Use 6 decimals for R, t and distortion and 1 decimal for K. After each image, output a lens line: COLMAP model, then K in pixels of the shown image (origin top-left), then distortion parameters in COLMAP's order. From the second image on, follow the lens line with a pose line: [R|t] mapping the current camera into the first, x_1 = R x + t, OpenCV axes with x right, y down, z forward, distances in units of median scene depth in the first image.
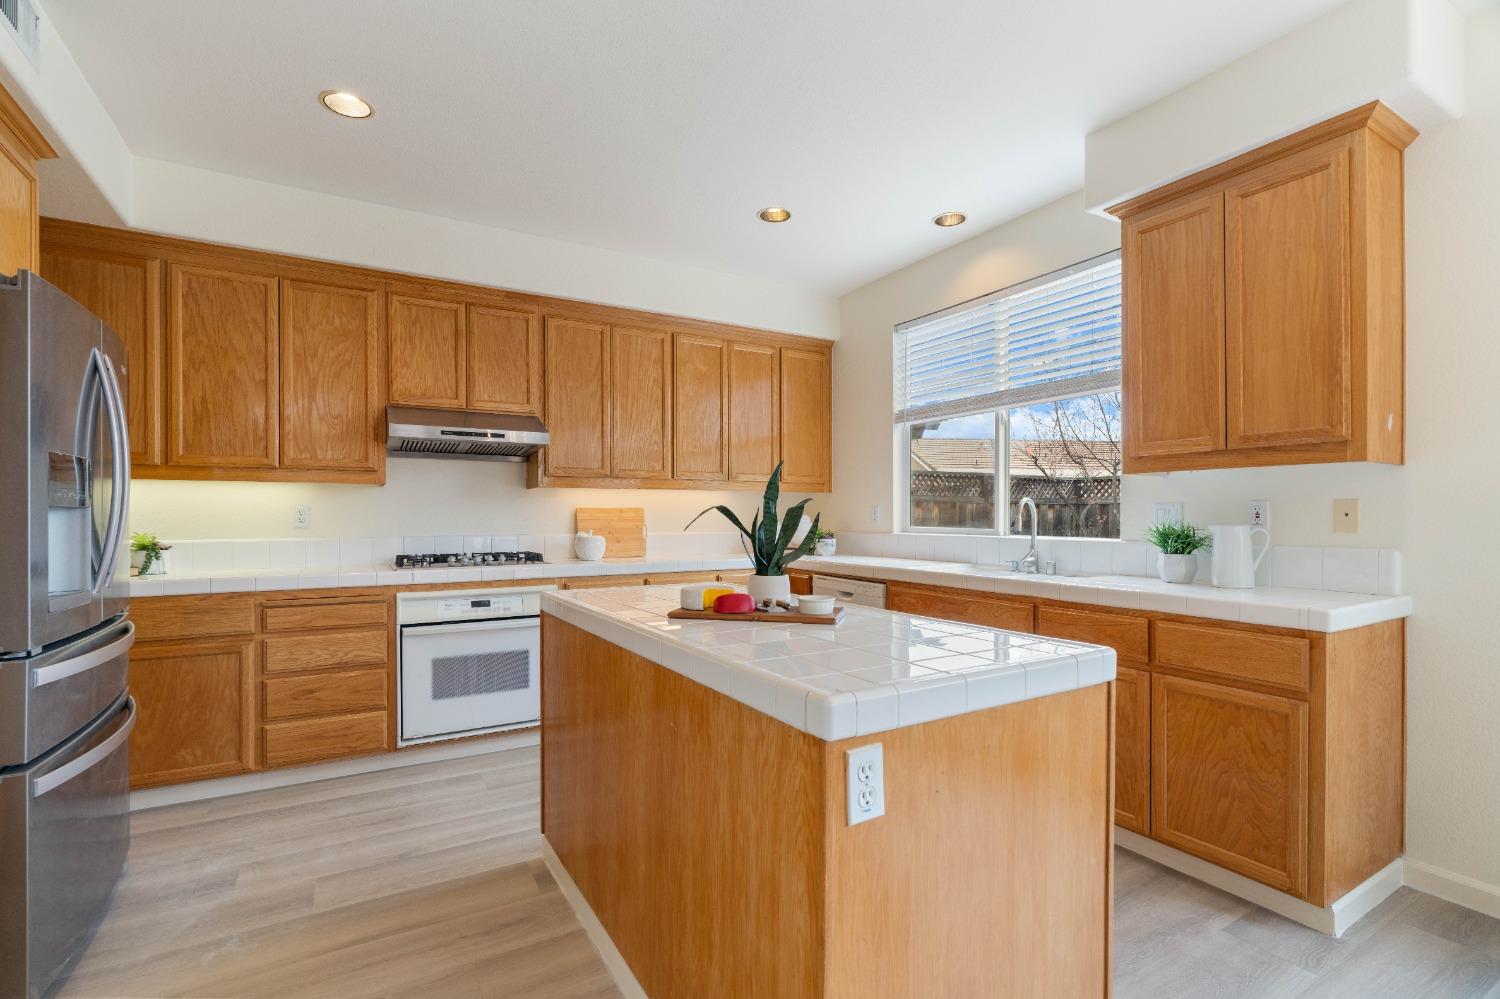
lens RADIAL K [[686.3, 0, 749.7], [0, 686.3, 514.8], [0, 0, 1]] dist [-0.004369, 0.000014]
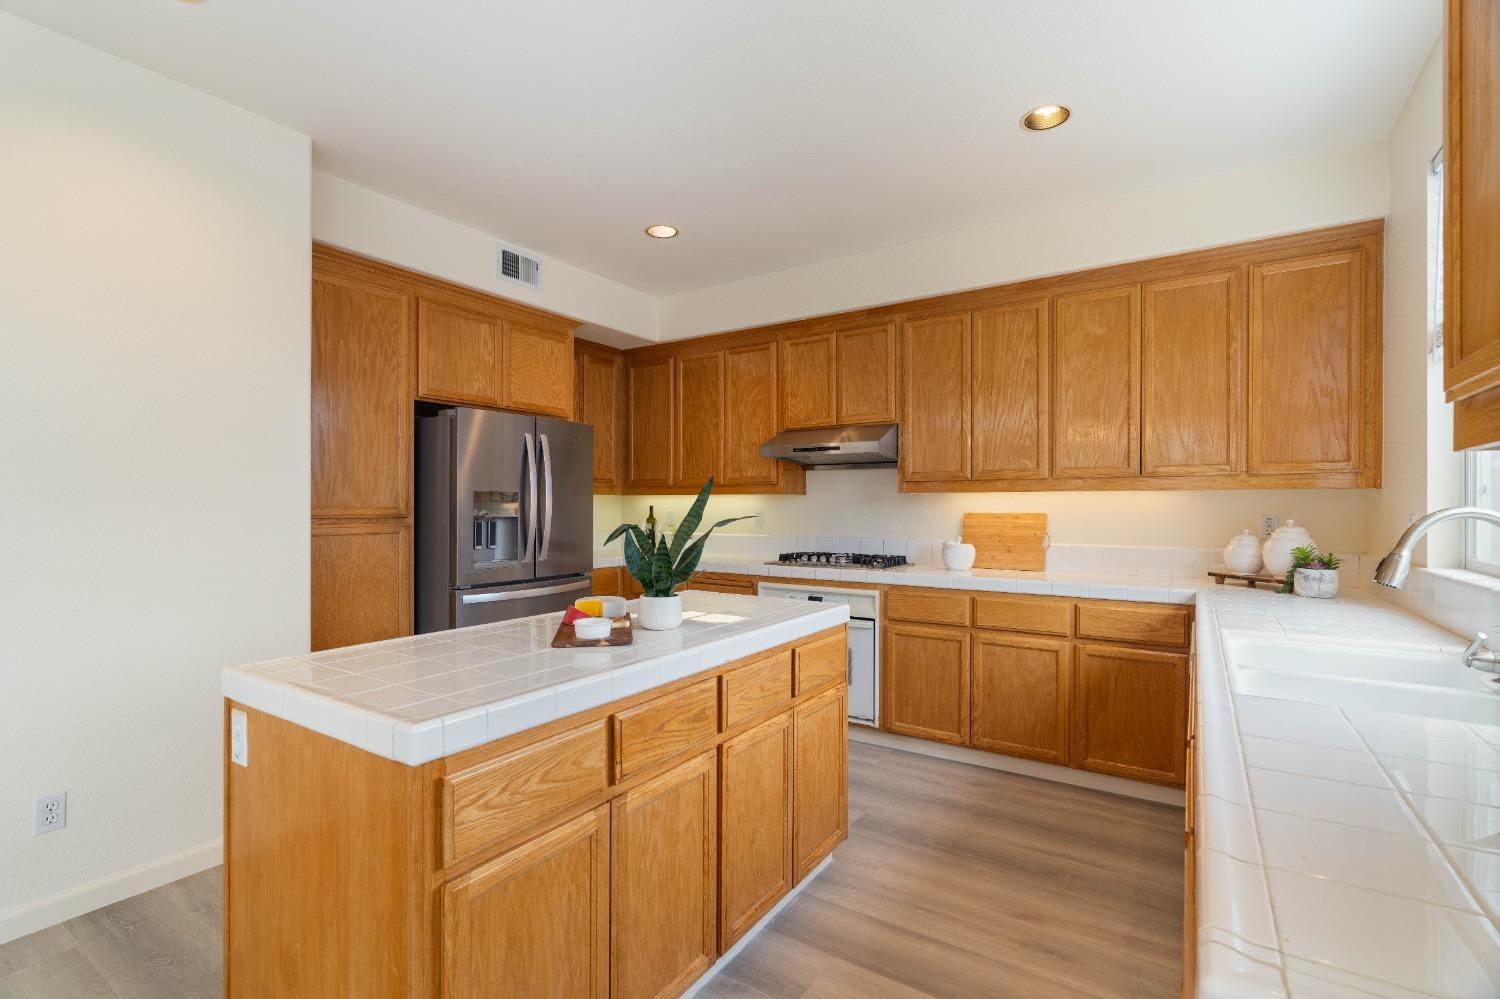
lens RADIAL K [[684.9, 0, 746.9], [0, 684.9, 505.4], [0, 0, 1]] dist [0.001036, 0.000844]
pose [[0.436143, 0.000753, -0.899877, 0.567101], [-0.002128, 0.999998, -0.000195, -0.023882], [0.899875, 0.002000, 0.436143, 0.403008]]
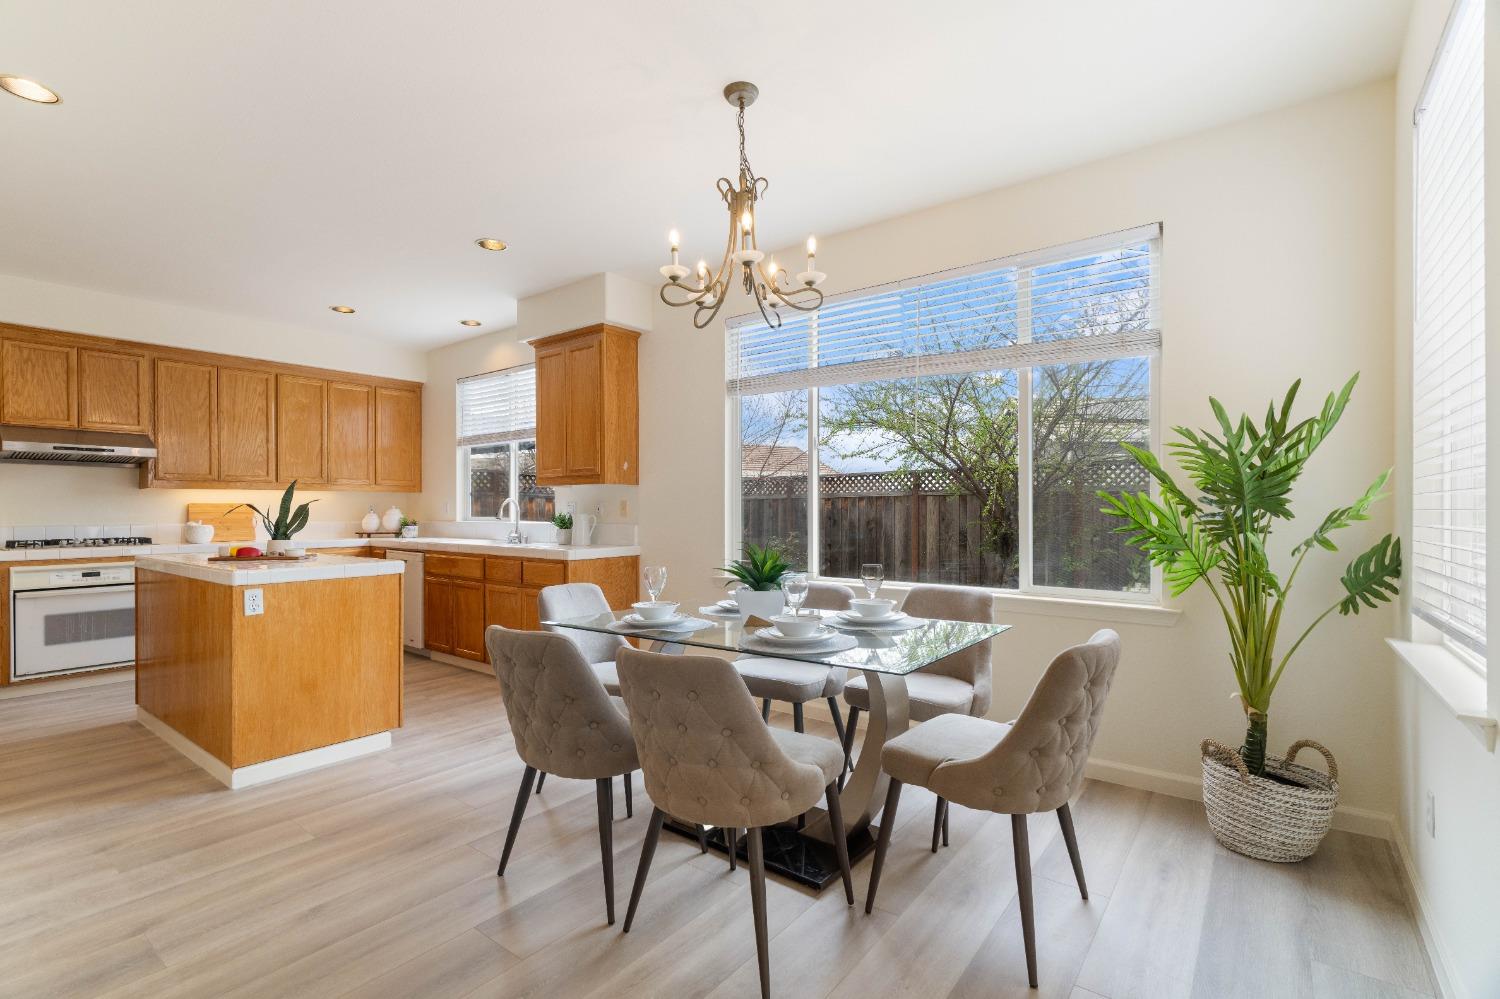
lens RADIAL K [[684.9, 0, 746.9], [0, 684.9, 505.4], [0, 0, 1]] dist [0.001036, 0.000844]
pose [[0.929912, 0.000284, 0.367782, 0.313074], [0.001701, 0.999986, -0.005071, 0.002090], [-0.367778, 0.005341, 0.929898, -0.735162]]
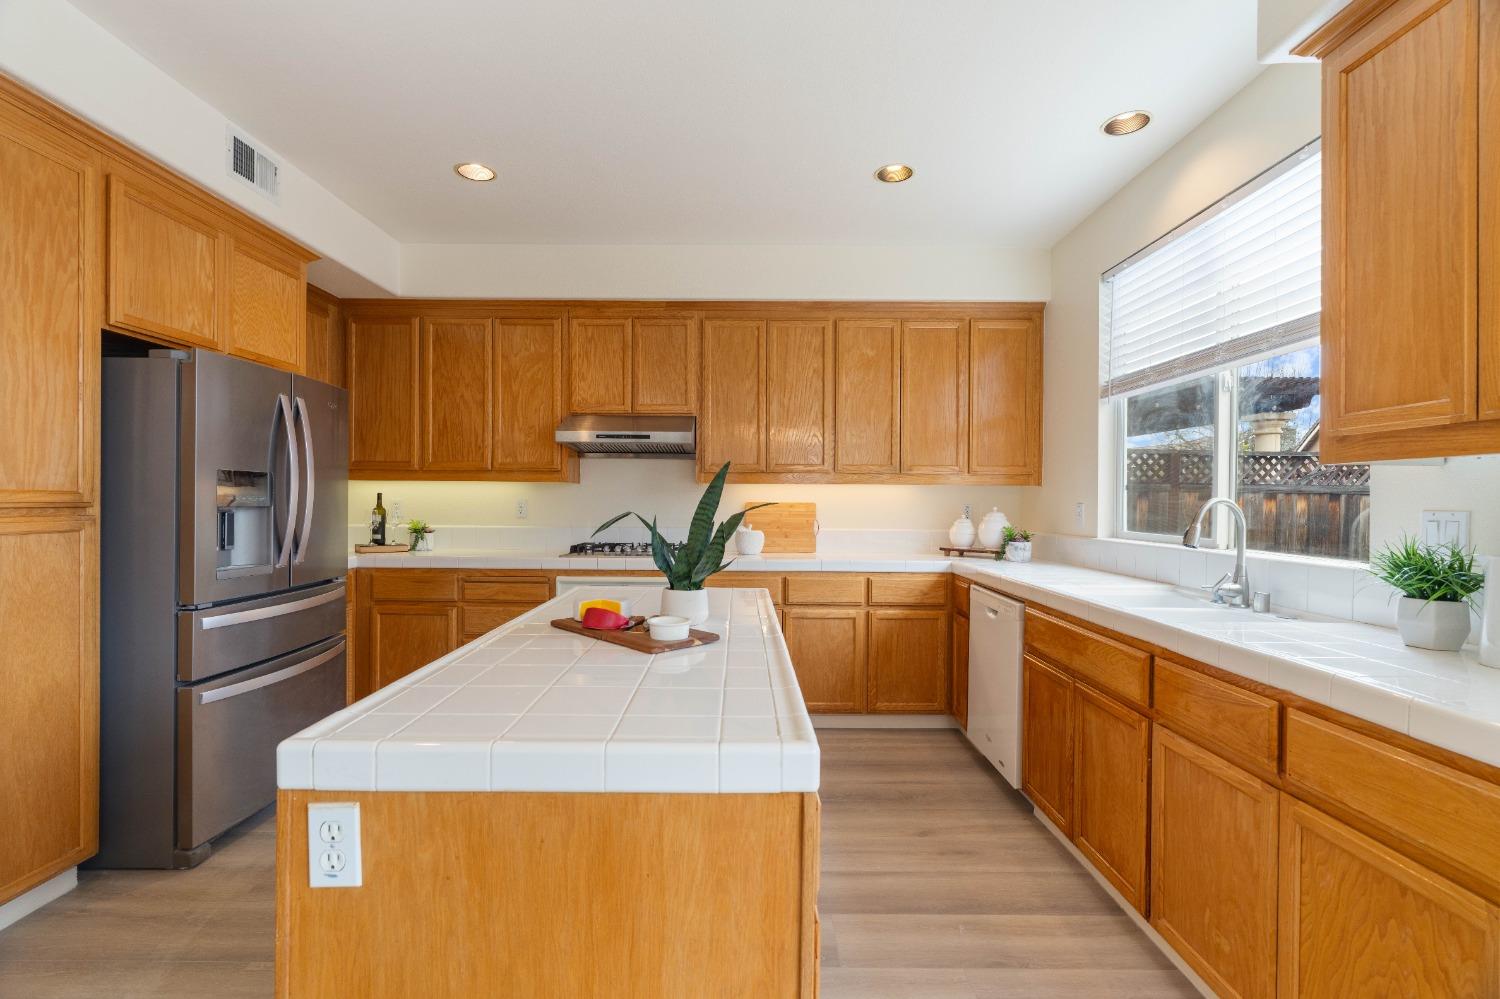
lens RADIAL K [[679.8, 0, 744.9], [0, 679.8, 501.7], [0, 0, 1]] dist [-0.001087, 0.000325]
pose [[0.861103, 0.009330, -0.508344, 0.324190], [-0.008570, 0.999956, 0.003836, -0.018438], [0.508358, 0.001053, 0.861145, 0.155715]]
